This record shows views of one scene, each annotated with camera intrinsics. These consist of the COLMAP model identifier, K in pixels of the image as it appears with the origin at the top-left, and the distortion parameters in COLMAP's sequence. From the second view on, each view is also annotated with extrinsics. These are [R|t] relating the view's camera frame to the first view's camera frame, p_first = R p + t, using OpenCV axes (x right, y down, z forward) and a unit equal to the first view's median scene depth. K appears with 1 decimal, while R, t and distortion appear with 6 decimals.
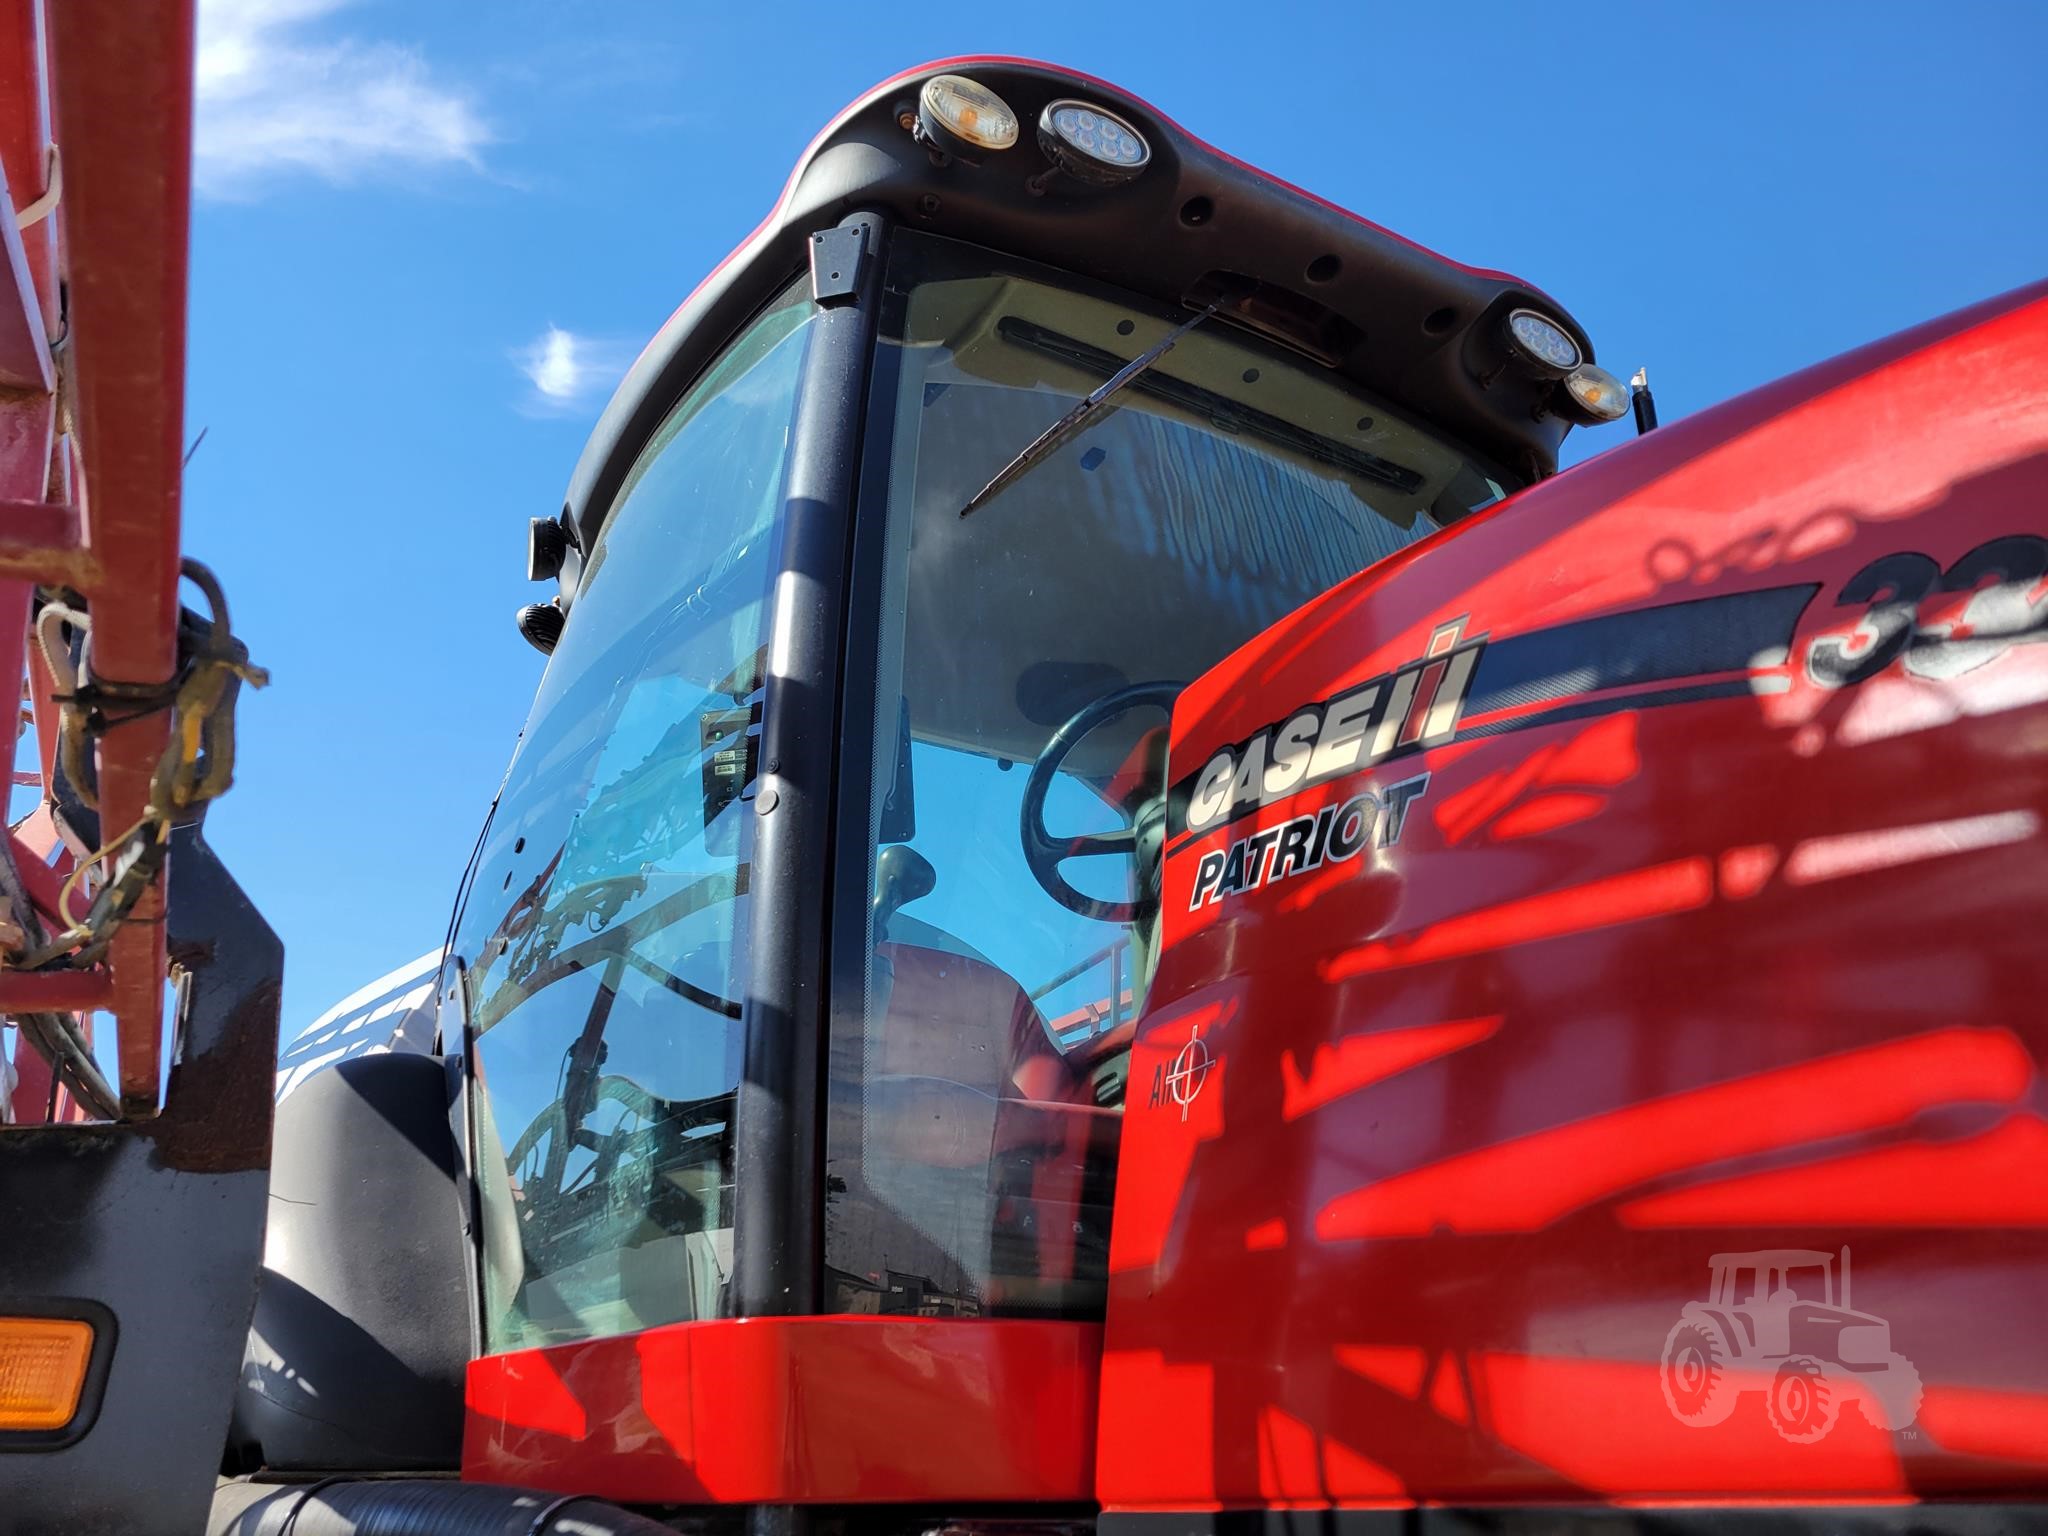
lens RADIAL K [[1525.5, 0, 1017.3], [0, 1525.5, 752.5], [0, 0, 1]] dist [0.039352, -0.001357]
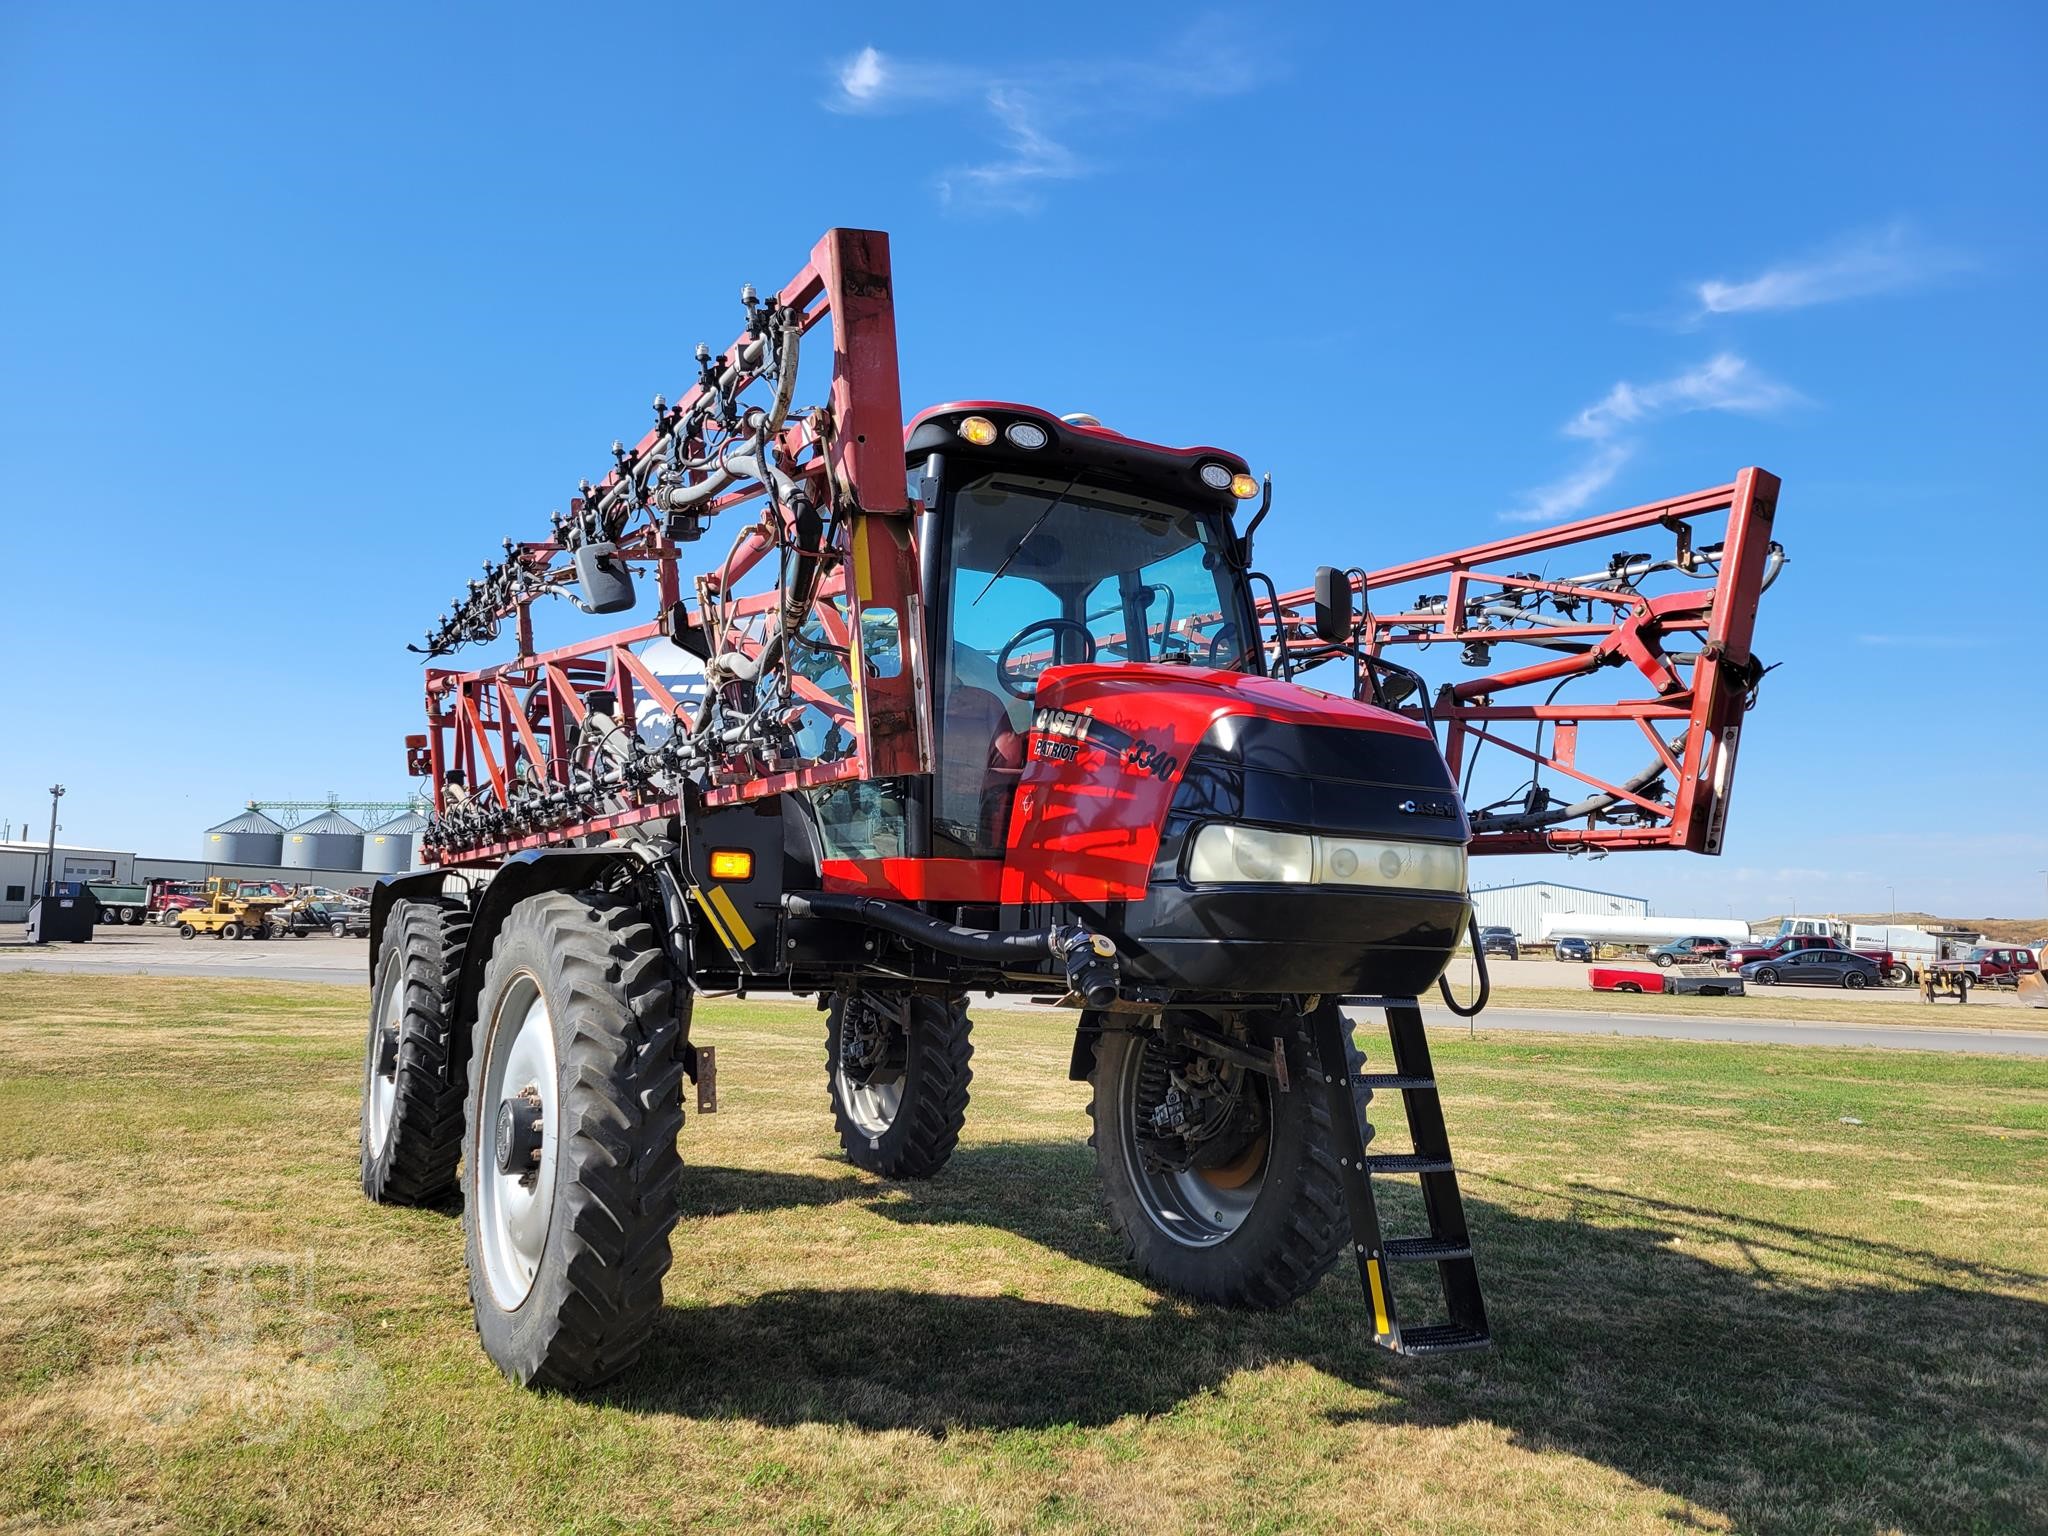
lens RADIAL K [[1538.3, 0, 1000.9], [0, 1538.3, 751.4], [0, 0, 1]] dist [0.049069, -0.018795]
pose [[0.999464, 0.026353, -0.019399, 0.110131], [-0.019118, 0.951379, 0.307429, -1.045624], [0.026558, -0.306893, 0.951373, -2.512463]]
